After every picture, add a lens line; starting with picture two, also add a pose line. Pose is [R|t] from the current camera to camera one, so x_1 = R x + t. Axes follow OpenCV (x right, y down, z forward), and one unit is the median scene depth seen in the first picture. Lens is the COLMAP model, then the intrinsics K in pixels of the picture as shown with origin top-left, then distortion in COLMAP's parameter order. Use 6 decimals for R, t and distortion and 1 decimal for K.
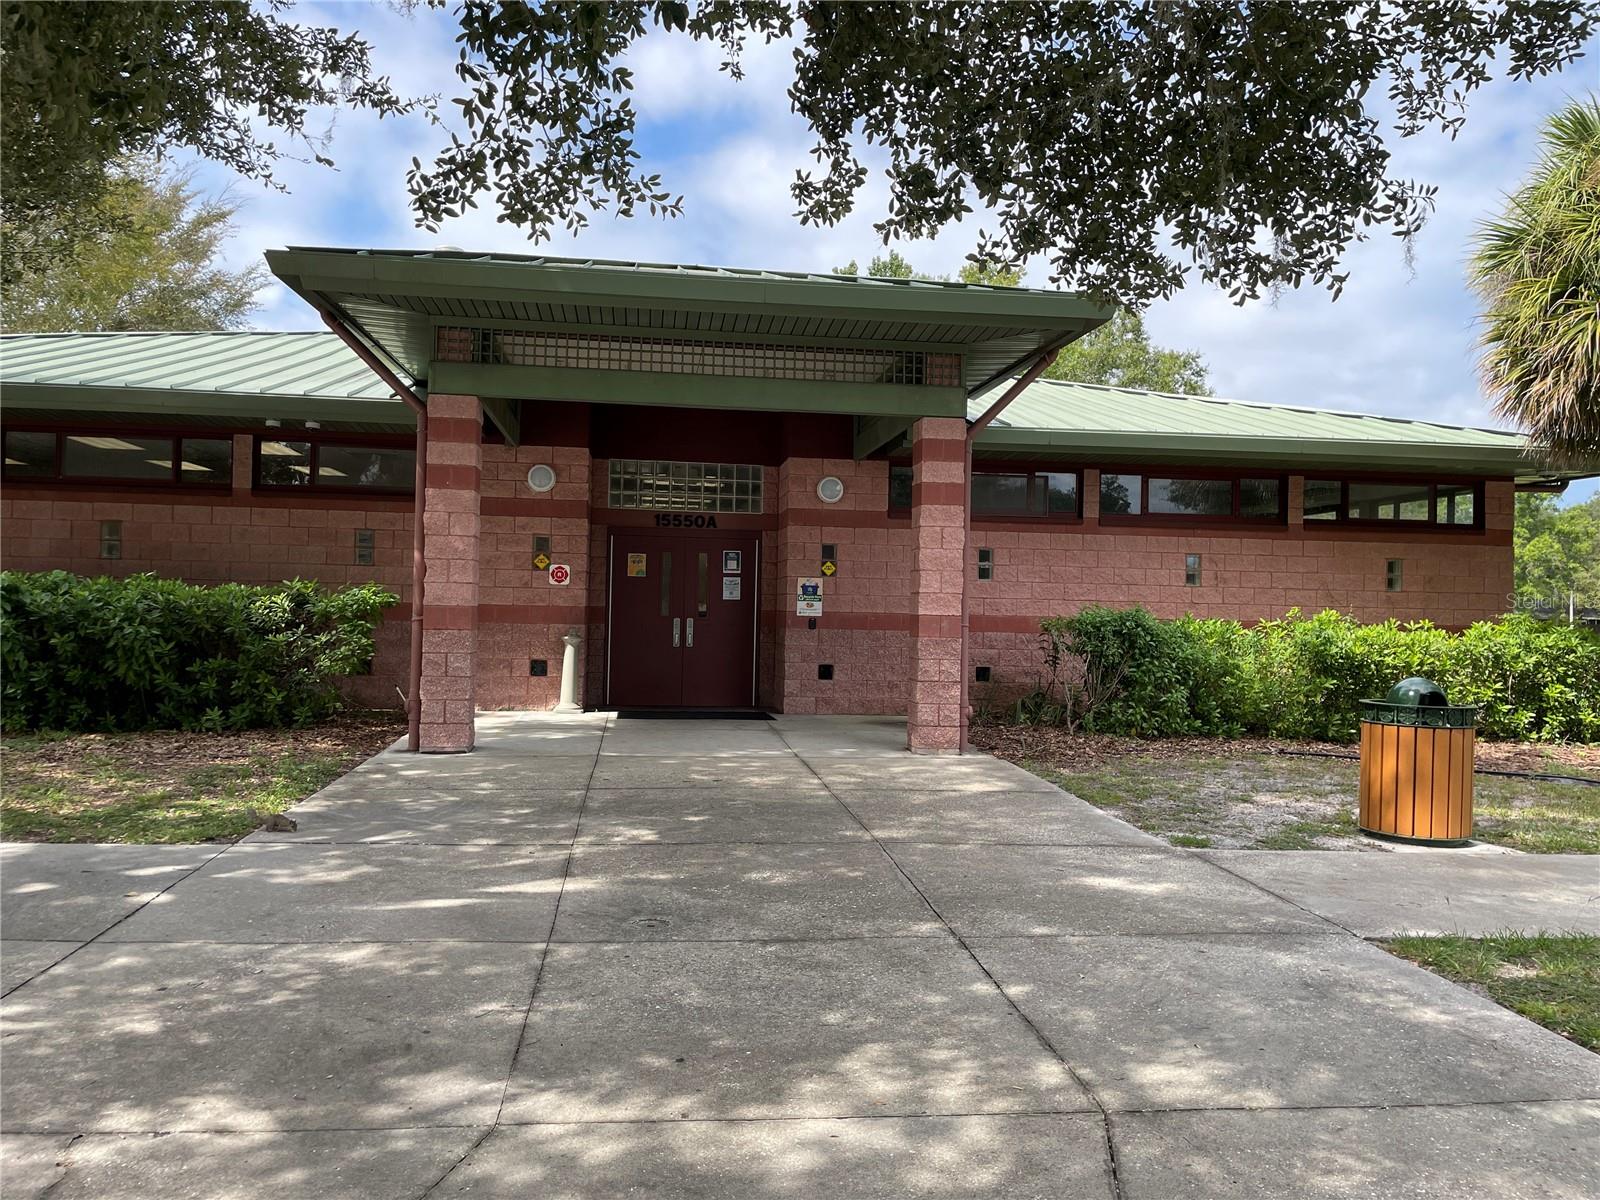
lens RADIAL K [[1259.0, 0, 800.0], [0, 1259.0, 600.0], [0, 0, 1]] dist [0.001331, 0.000542]
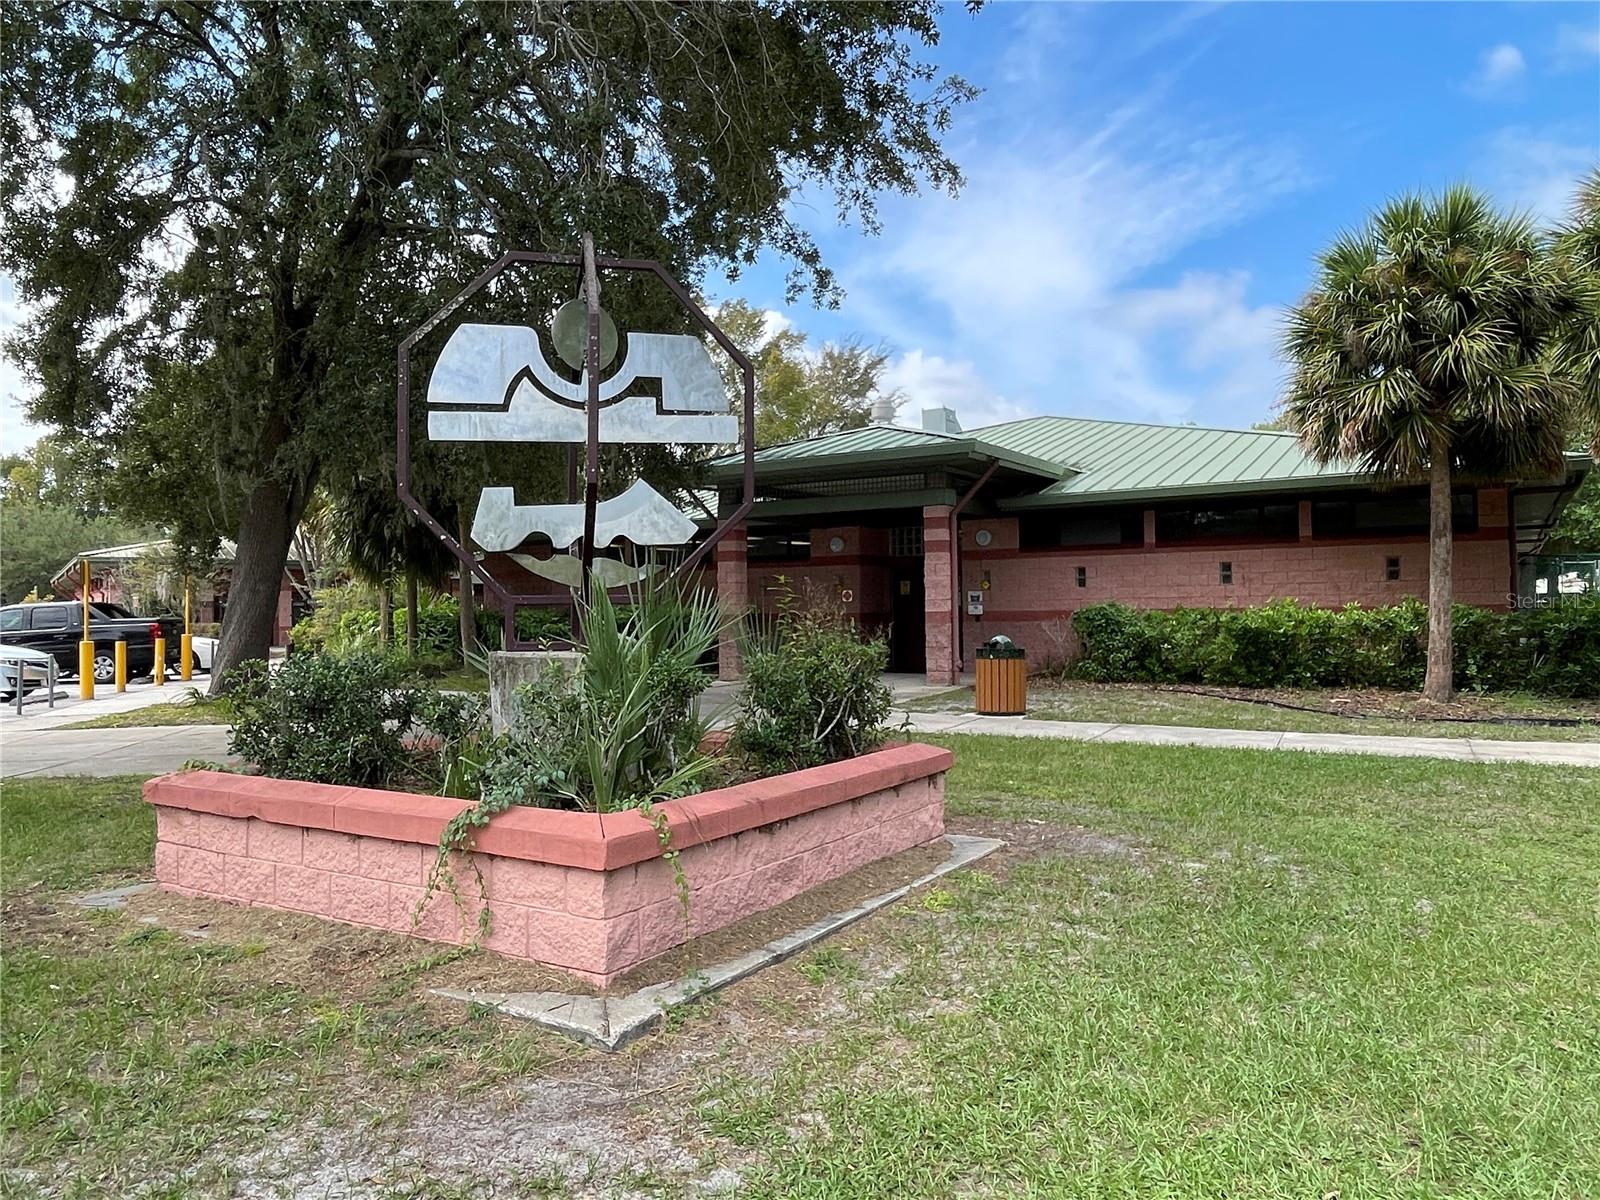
lens RADIAL K [[1129.5, 0, 800.0], [0, 1129.5, 600.0], [0, 0, 1]] dist [-0.000615, -0.000039]
pose [[0.789466, -0.041070, -0.612418, 0.754938], [0.034411, 0.999151, -0.022645, 0.020449], [0.612828, -0.003197, 0.790210, -0.340423]]
